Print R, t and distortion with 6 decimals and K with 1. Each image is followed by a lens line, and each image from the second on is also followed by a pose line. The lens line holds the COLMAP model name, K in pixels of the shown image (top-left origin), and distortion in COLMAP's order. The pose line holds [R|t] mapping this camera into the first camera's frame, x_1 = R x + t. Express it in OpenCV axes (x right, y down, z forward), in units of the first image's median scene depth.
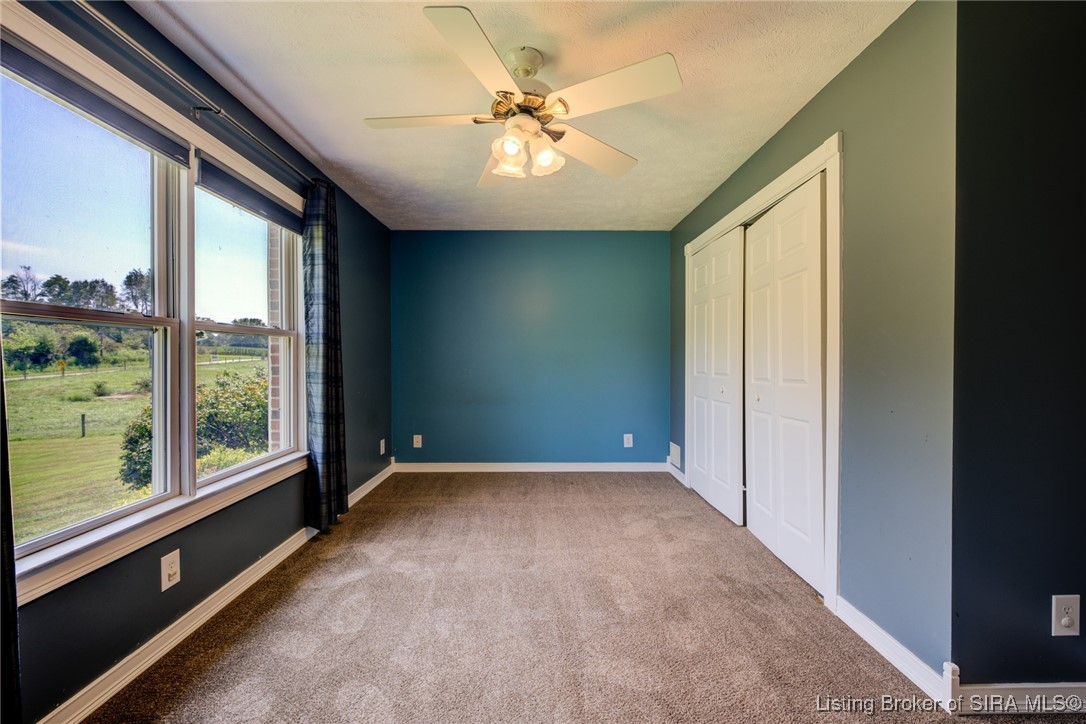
lens RADIAL K [[443.6, 0, 543.0], [0, 443.6, 362.0], [0, 0, 1]] dist [-0.001645, 0.000121]
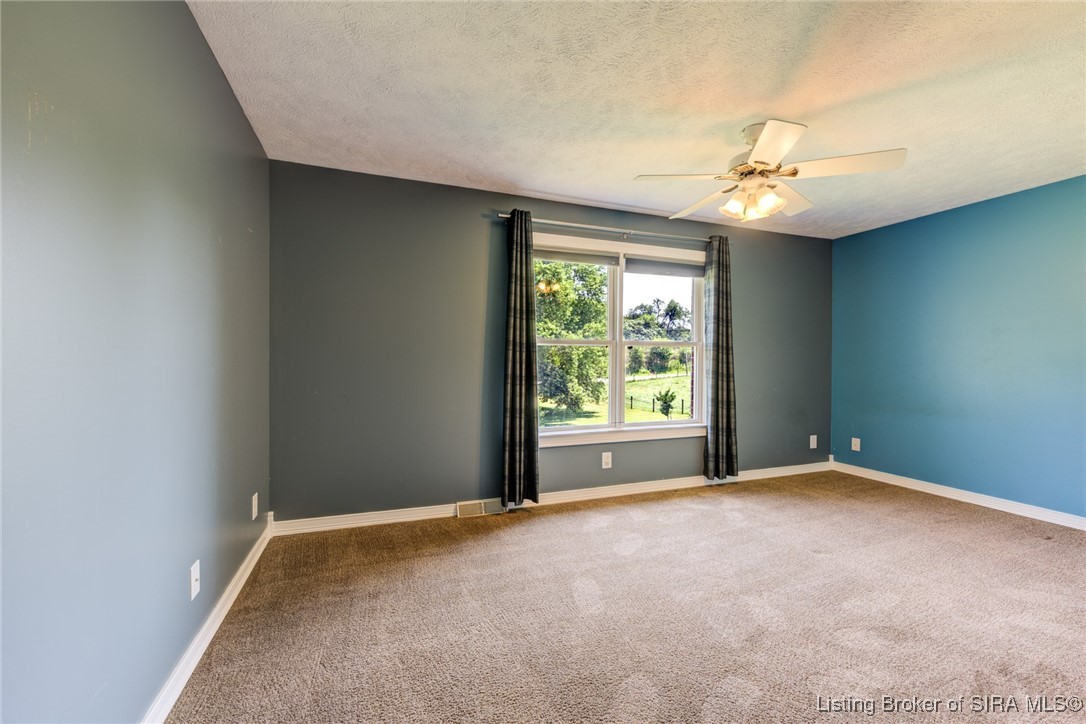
lens RADIAL K [[443.6, 0, 543.0], [0, 443.6, 362.0], [0, 0, 1]] dist [-0.001645, 0.000121]
pose [[0.352970, 0.009570, -0.935586, 0.653499], [-0.014102, 0.999889, 0.004907, -0.002765], [0.935528, 0.011462, 0.353065, -0.022243]]
